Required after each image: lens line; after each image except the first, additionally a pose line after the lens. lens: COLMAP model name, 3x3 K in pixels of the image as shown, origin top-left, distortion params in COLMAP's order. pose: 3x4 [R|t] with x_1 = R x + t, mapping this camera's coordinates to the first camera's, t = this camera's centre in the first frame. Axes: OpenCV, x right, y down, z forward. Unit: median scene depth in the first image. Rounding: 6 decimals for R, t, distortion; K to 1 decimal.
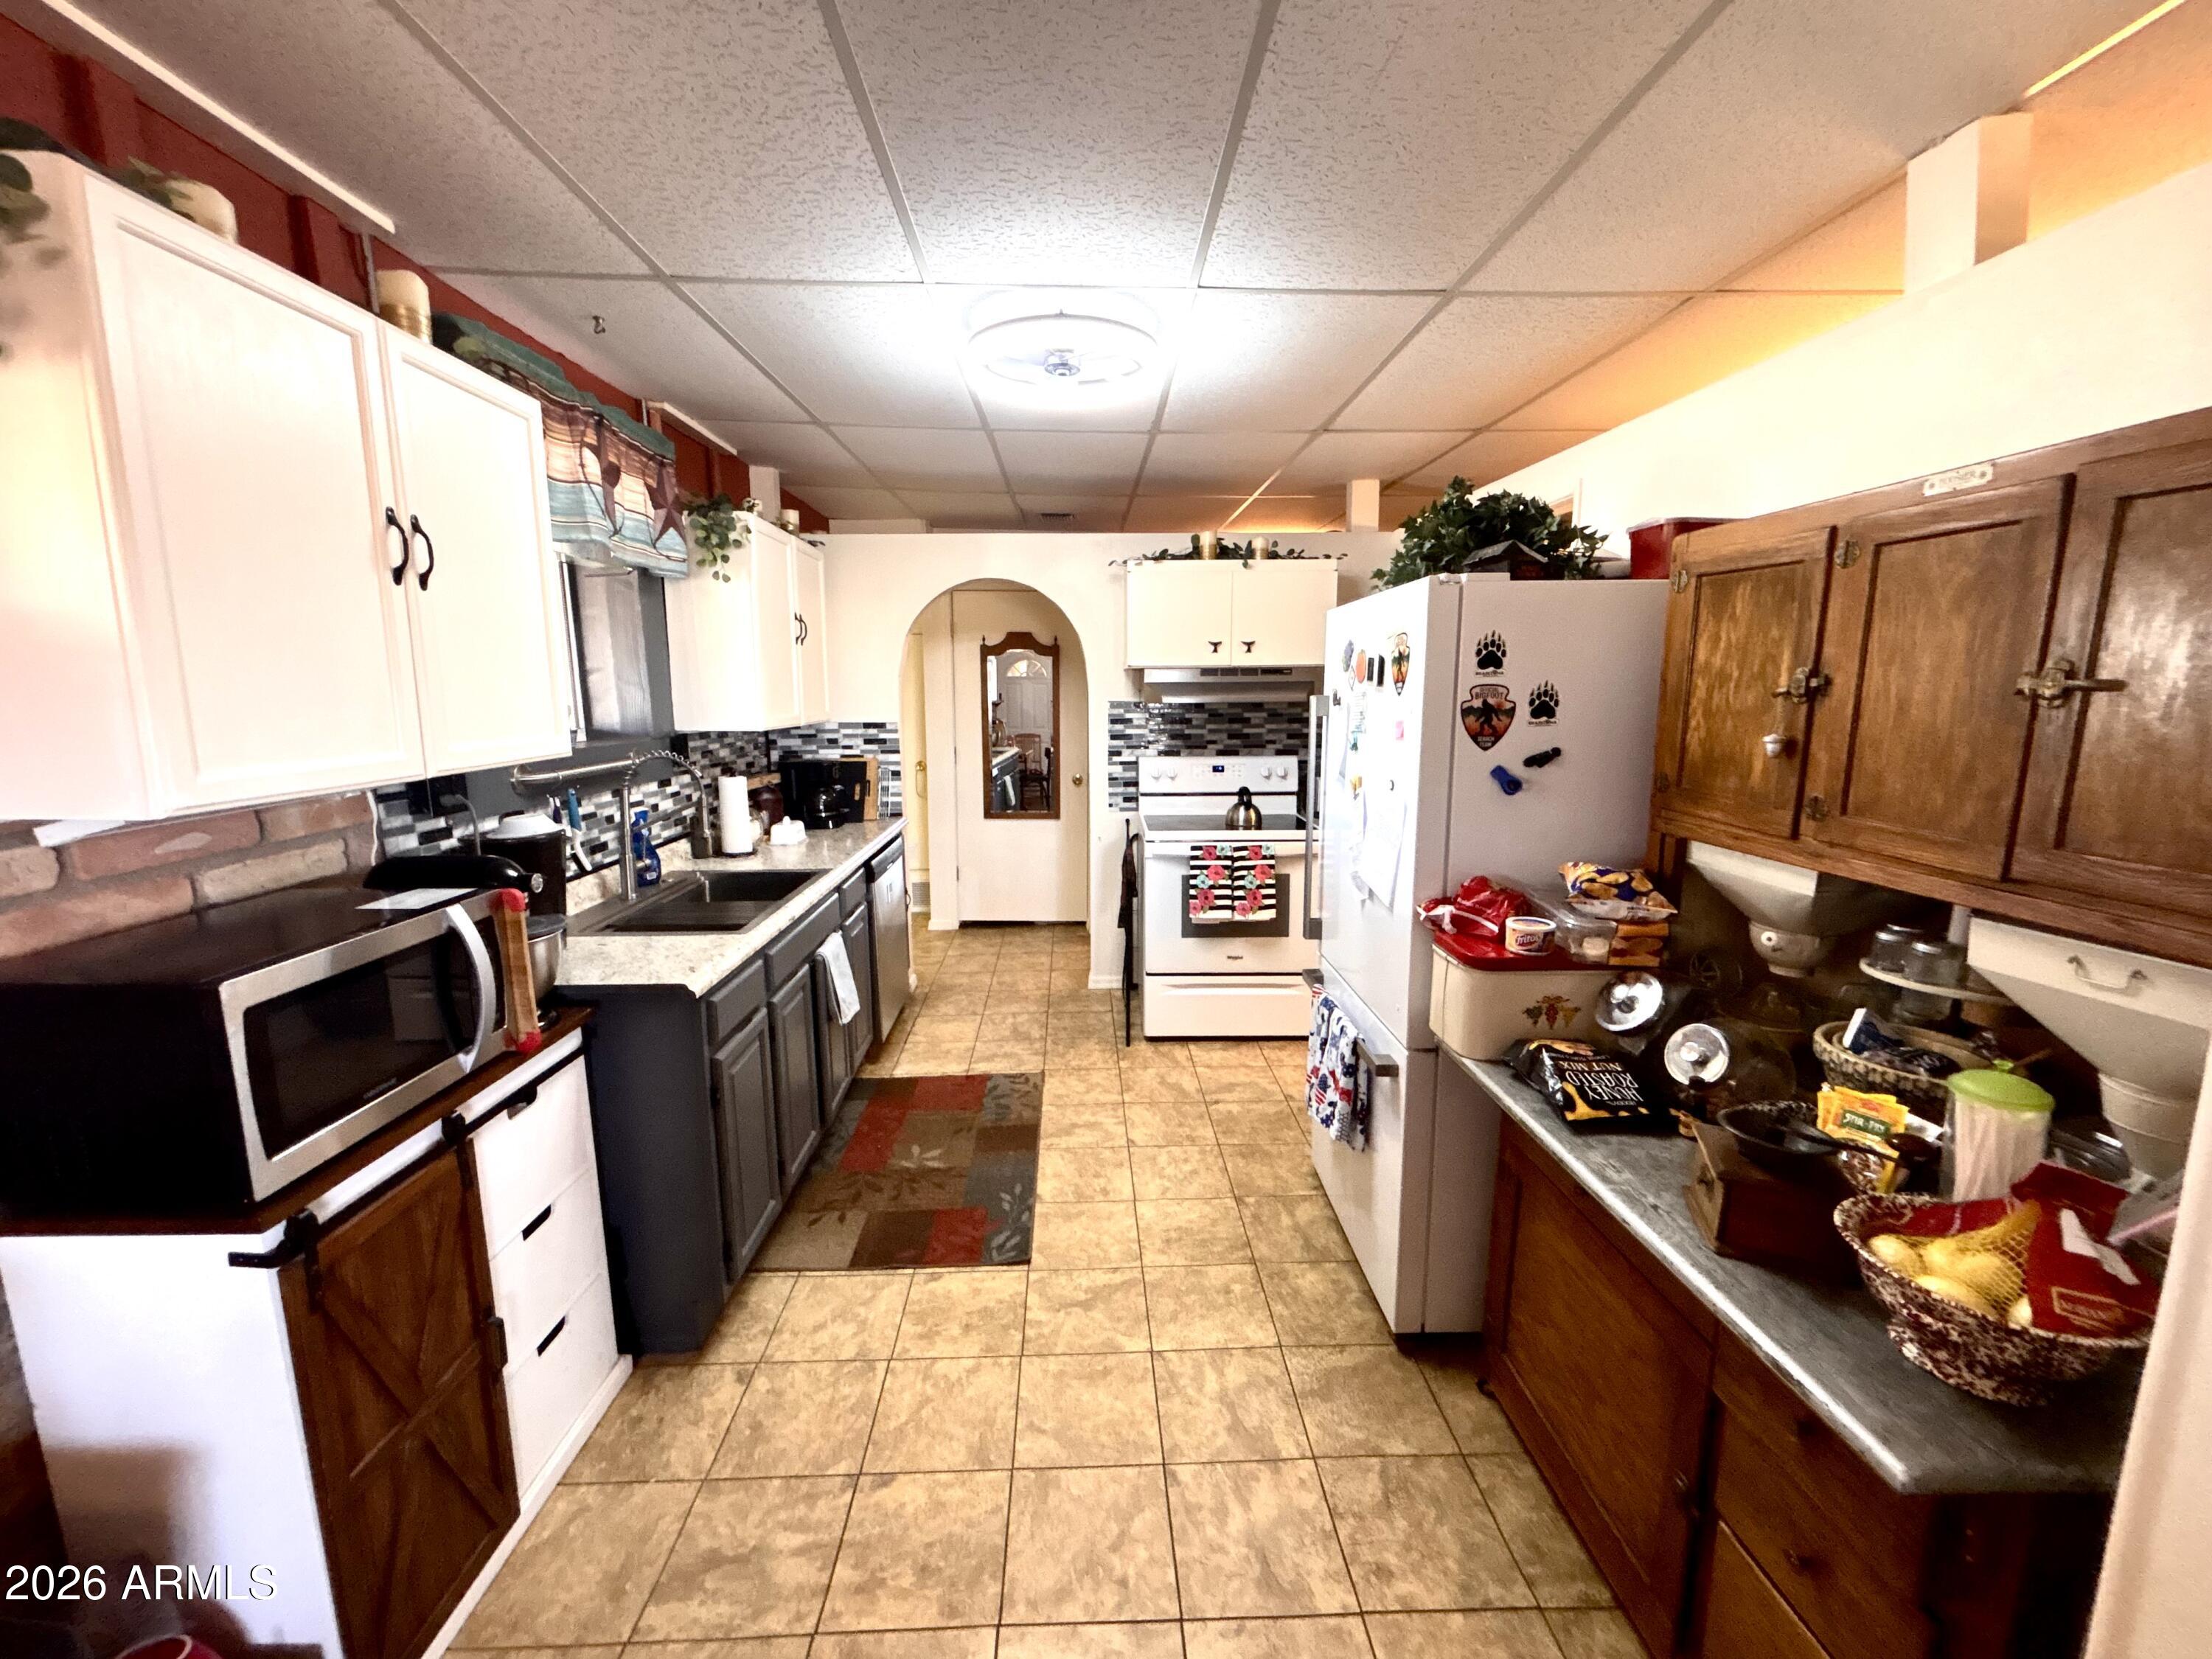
lens RADIAL K [[896.9, 0, 1106.6], [0, 896.9, 832.2], [0, 0, 1]] dist [0.000440, 0.000234]
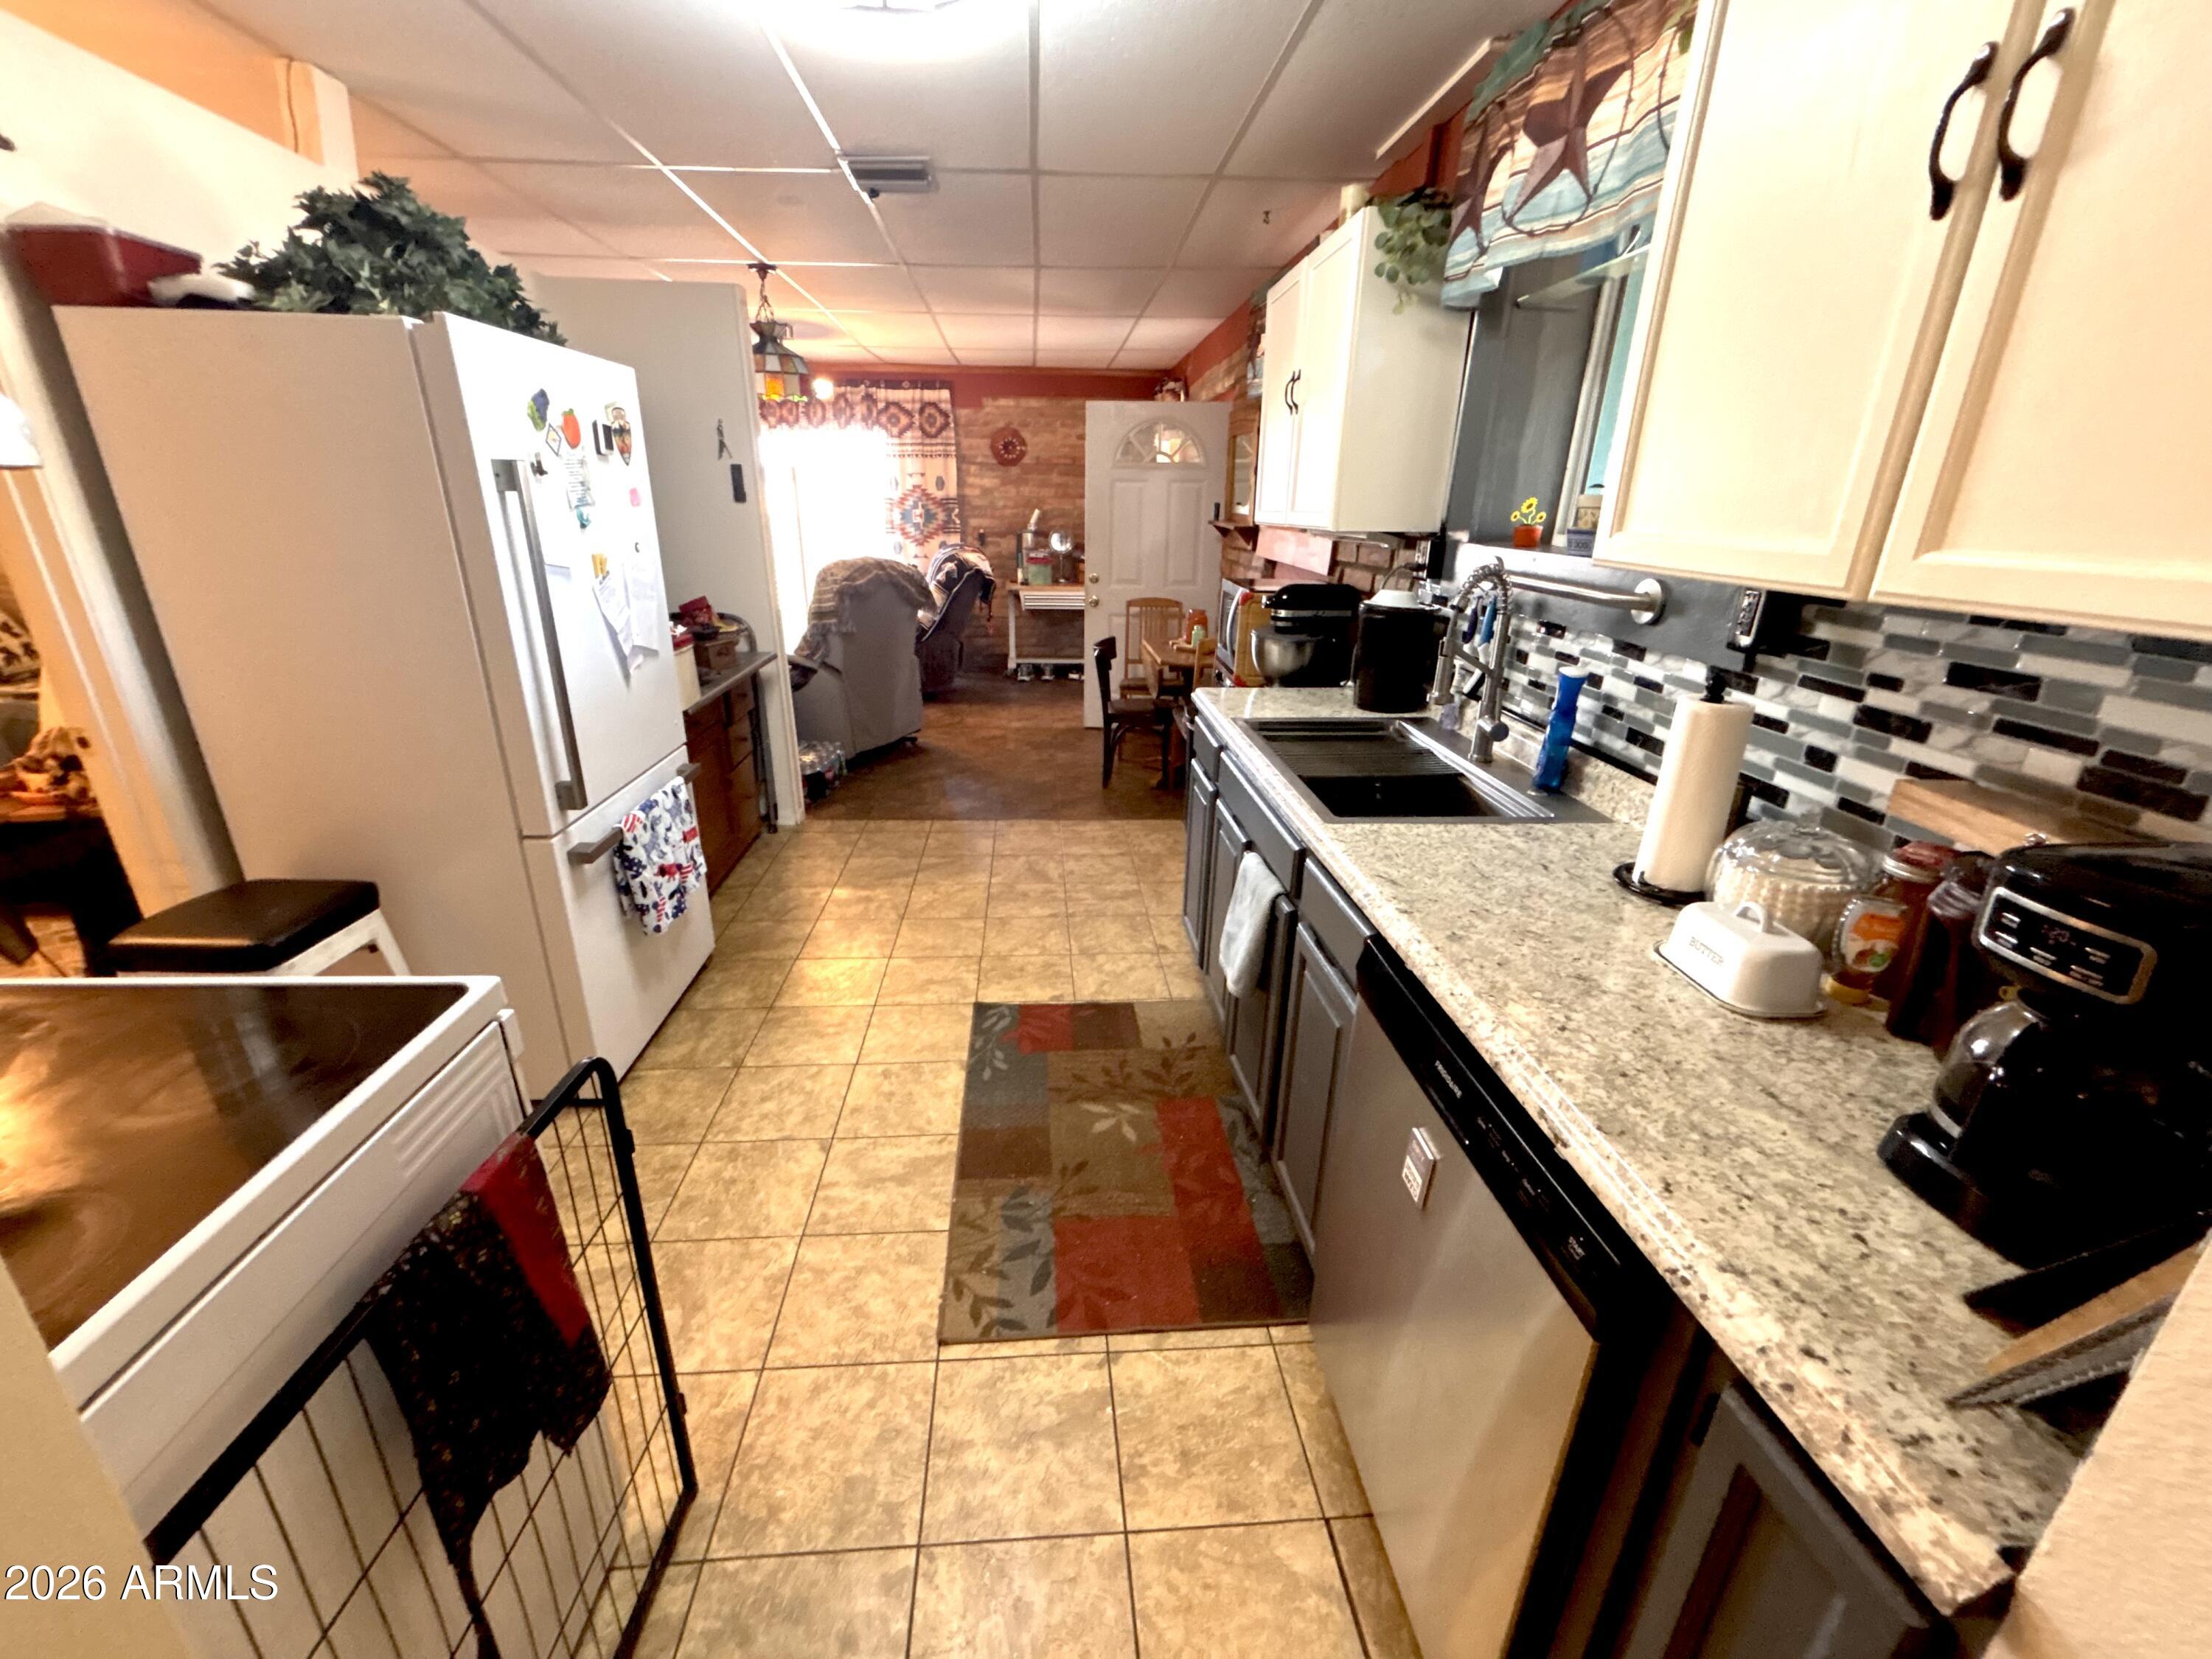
lens RADIAL K [[896.9, 0, 1107.7], [0, 896.9, 824.7], [0, 0, 1]] dist [0.000440, 0.000234]
pose [[-0.998702, -0.001701, -0.050900, -0.171097], [-0.026474, 0.871138, 0.490324, -0.240792], [0.043507, 0.491036, -0.870052, 1.644321]]
